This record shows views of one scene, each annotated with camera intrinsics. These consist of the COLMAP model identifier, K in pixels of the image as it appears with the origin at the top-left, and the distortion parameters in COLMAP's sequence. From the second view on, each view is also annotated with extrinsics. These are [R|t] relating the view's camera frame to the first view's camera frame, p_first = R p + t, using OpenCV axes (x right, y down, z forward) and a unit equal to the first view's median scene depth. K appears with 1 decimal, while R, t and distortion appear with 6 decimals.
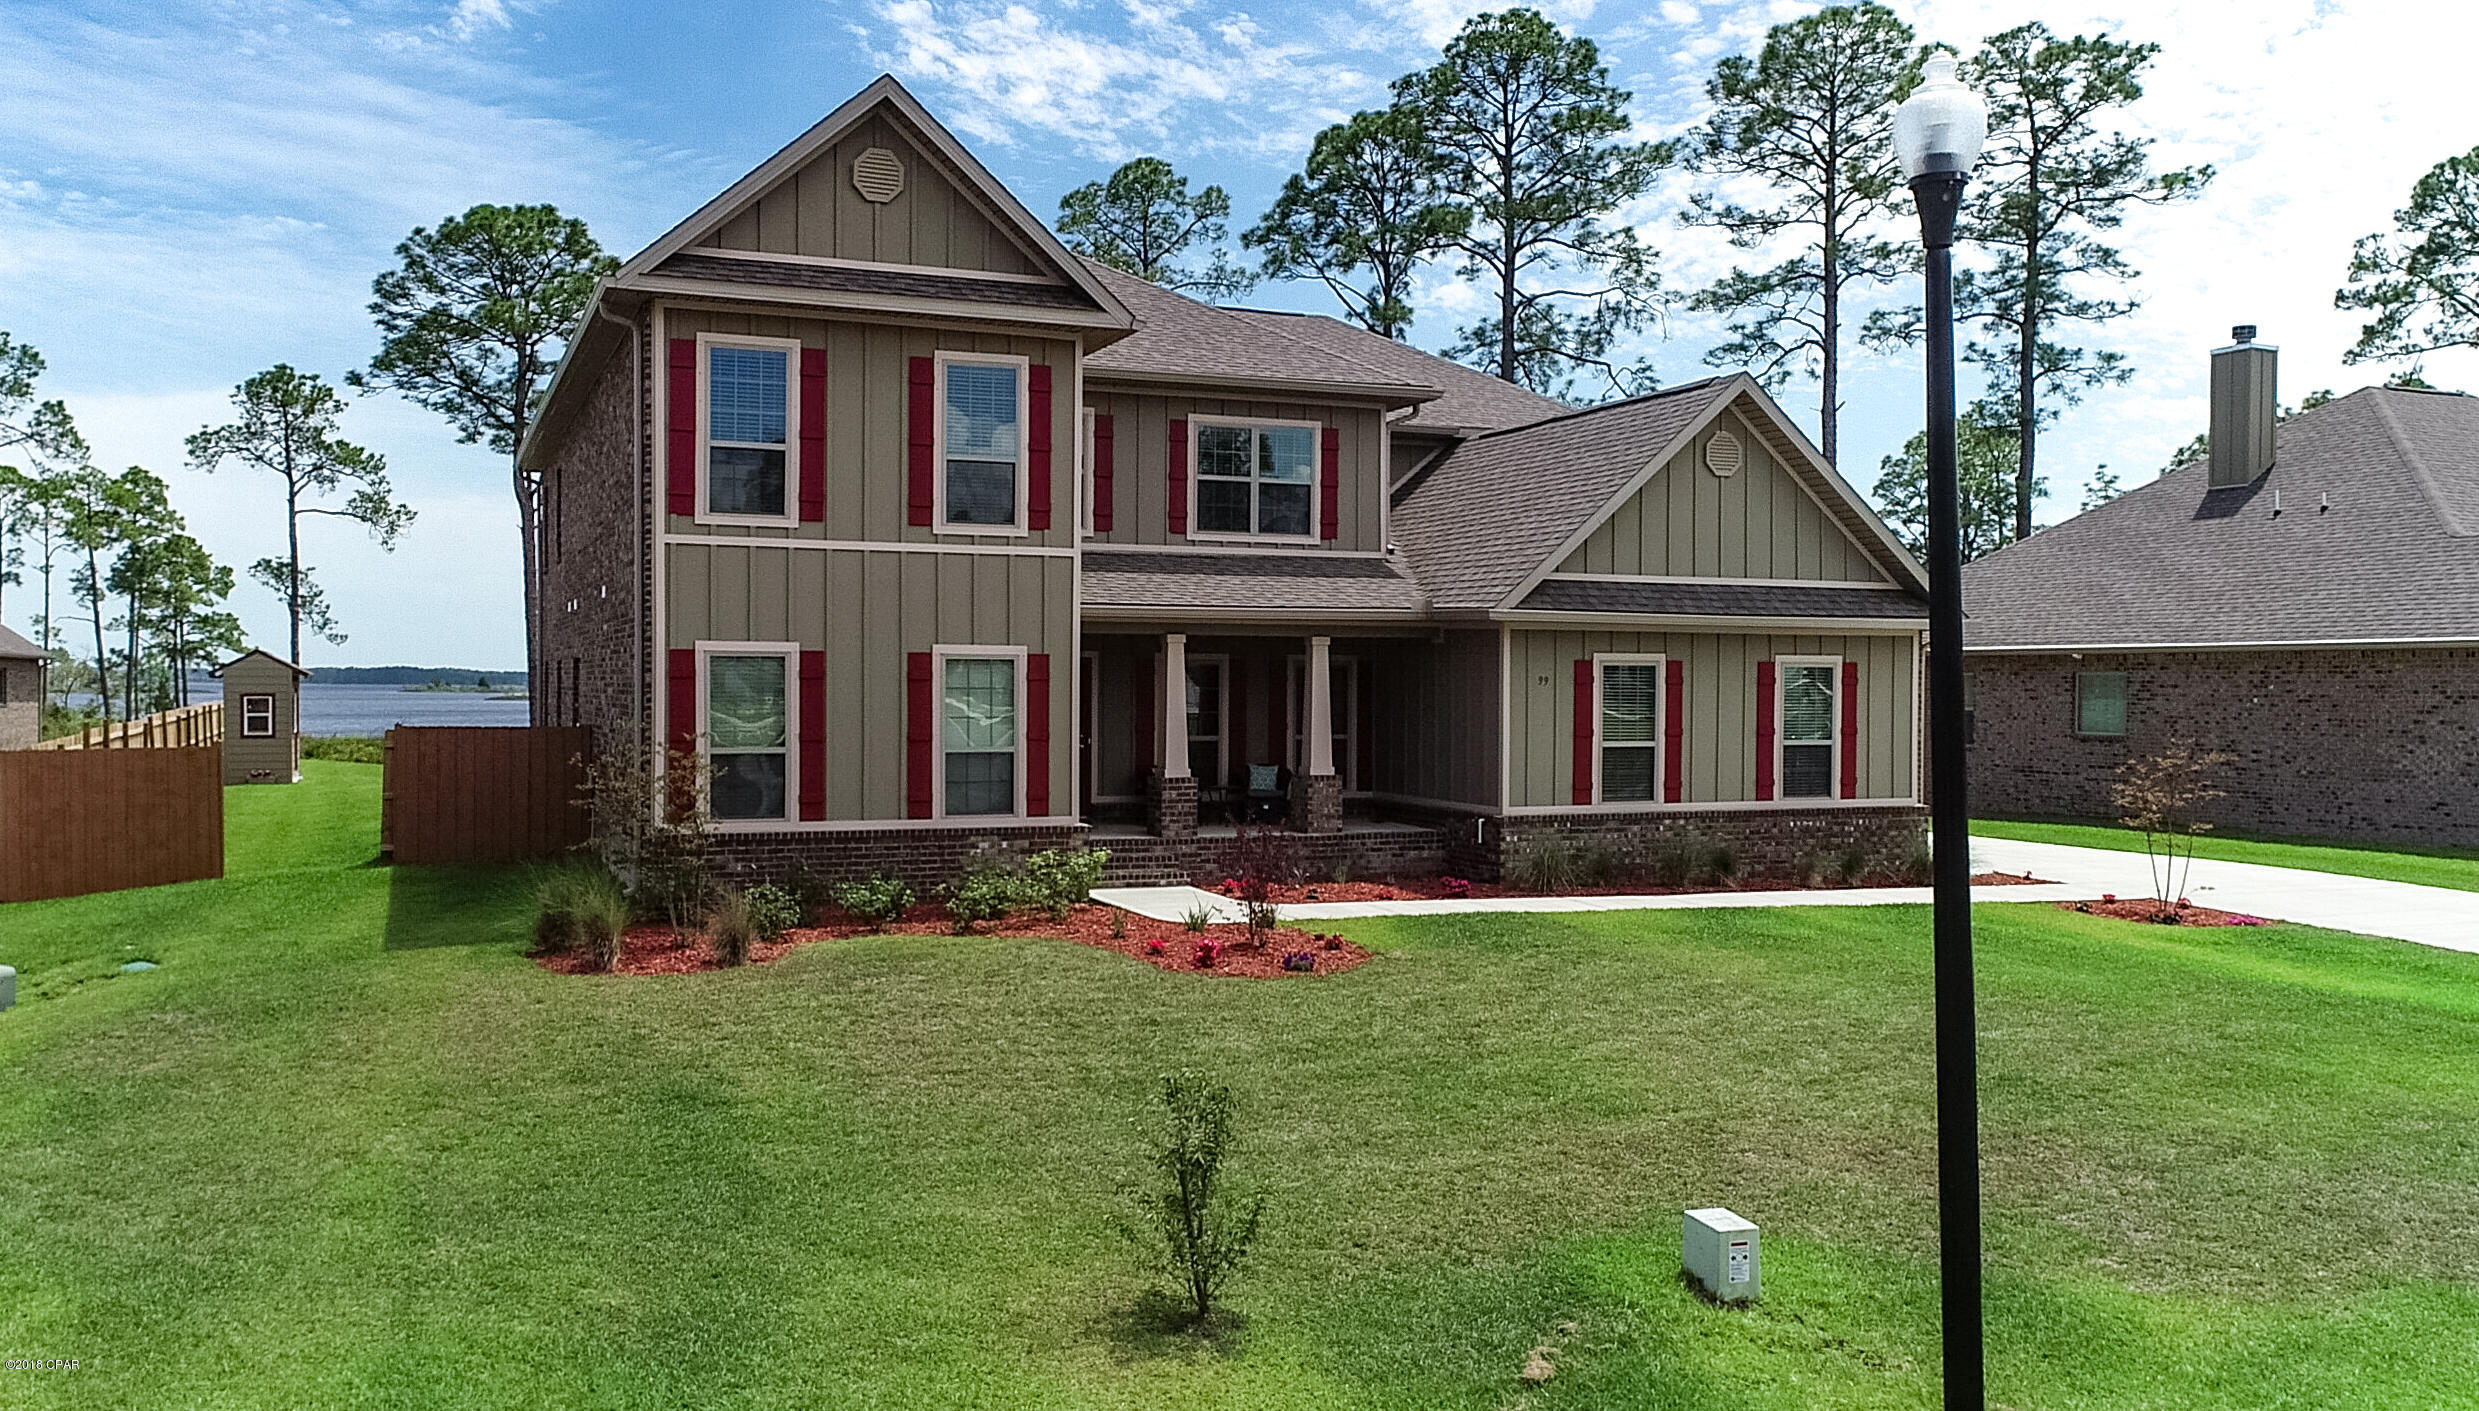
lens RADIAL K [[1844.3, 0, 1146.0], [0, 1844.3, 701.3], [0, 0, 1]] dist [0.009289, -0.001911]
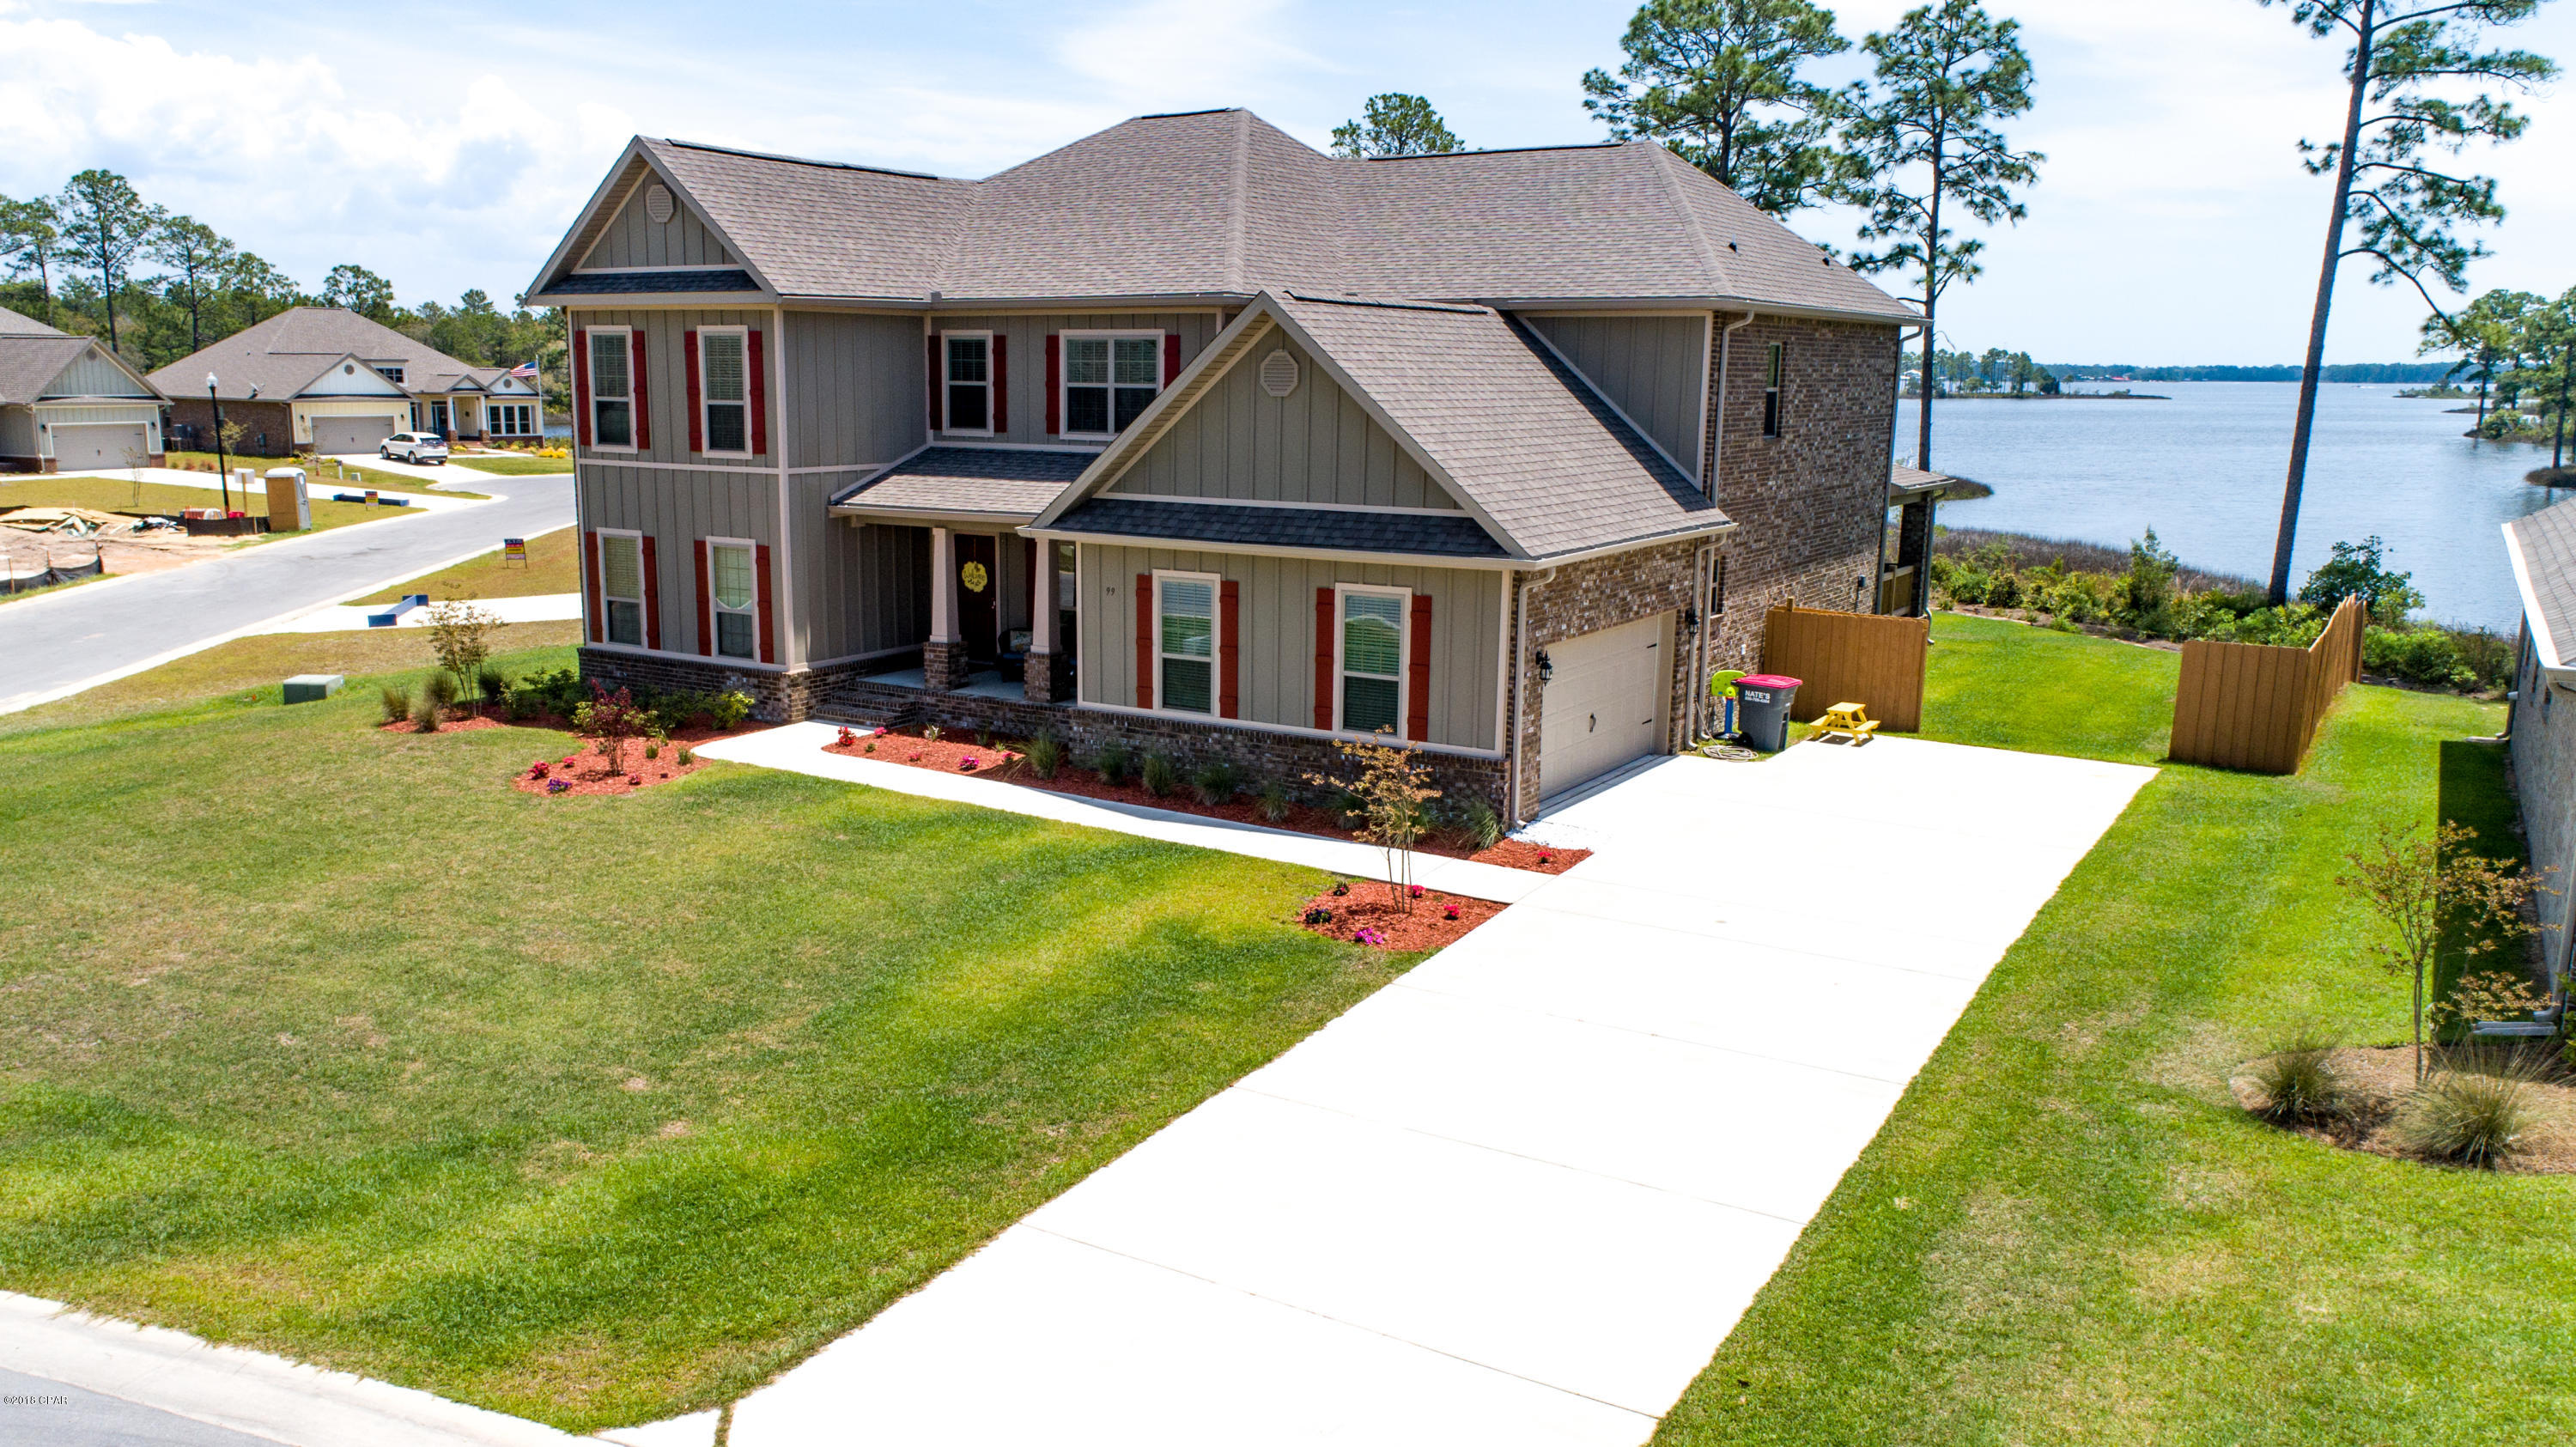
lens RADIAL K [[1915.4, 0, 1222.9], [0, 1915.4, 758.3], [0, 0, 1]] dist [0.029649, -0.001807]
pose [[0.601669, 0.155877, -0.783388, 1.169063], [-0.014397, 0.982730, 0.184484, -0.125399], [0.798616, -0.099720, 0.593522, 0.369233]]
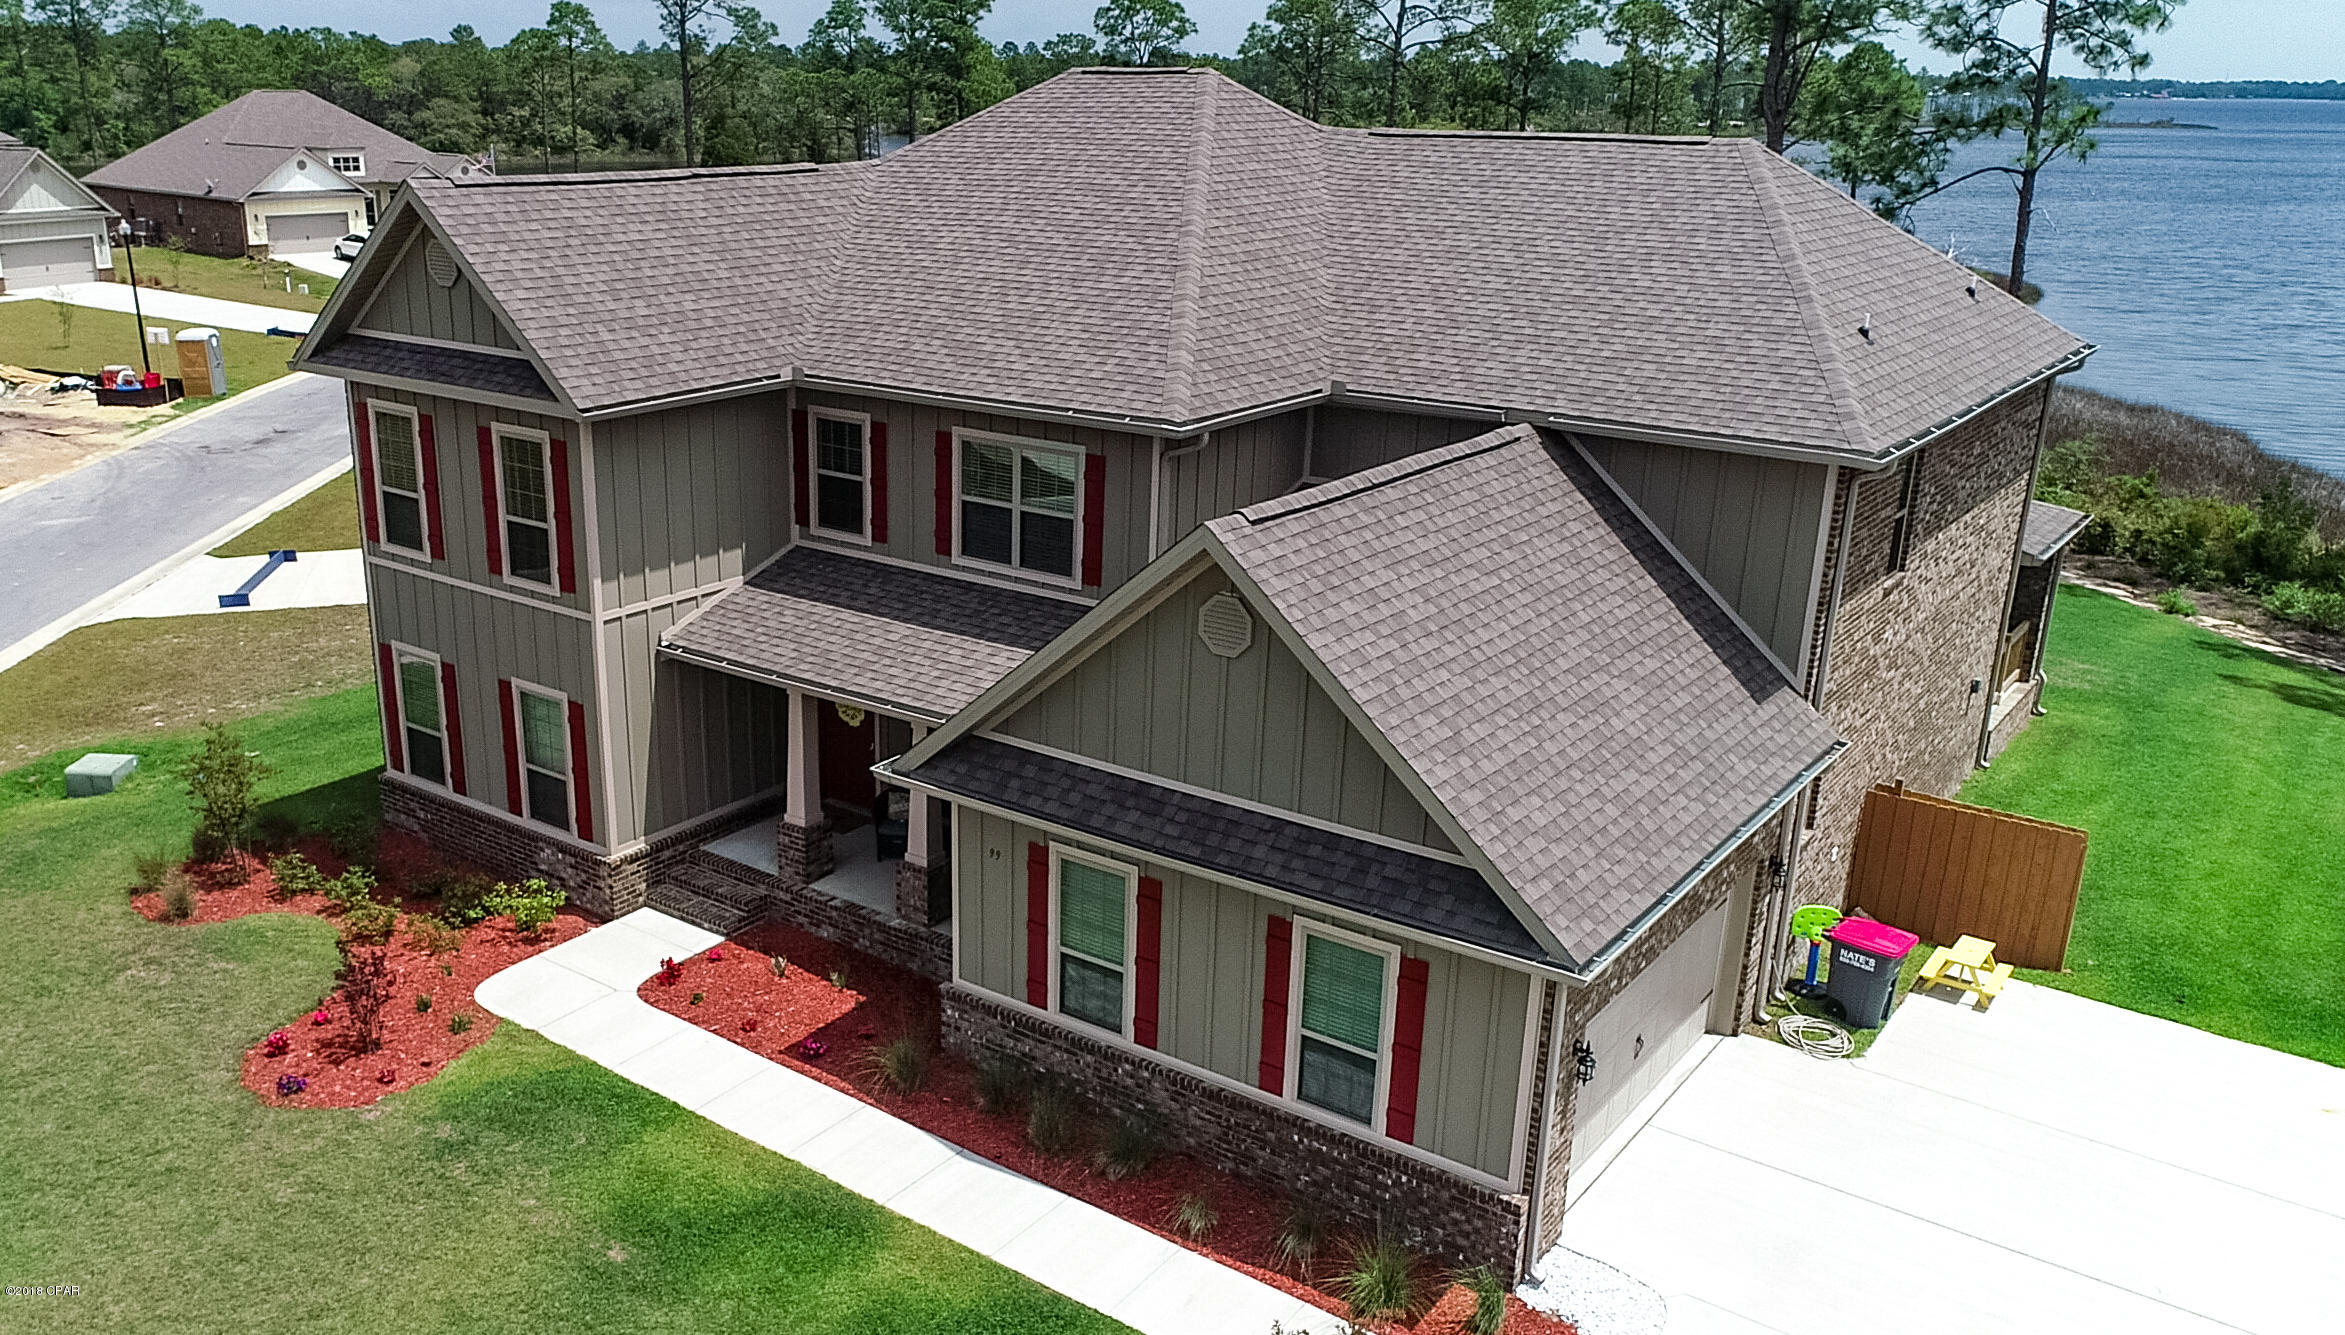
lens RADIAL K [[1861.1, 0, 1040.3], [0, 1861.1, 726.6], [0, 0, 1]] dist [0.023125, -0.039120]
pose [[0.529356, 0.275858, -0.802300, 0.882930], [-0.019893, 0.949438, 0.313324, -0.328207], [0.848167, -0.149900, 0.508078, 0.605552]]
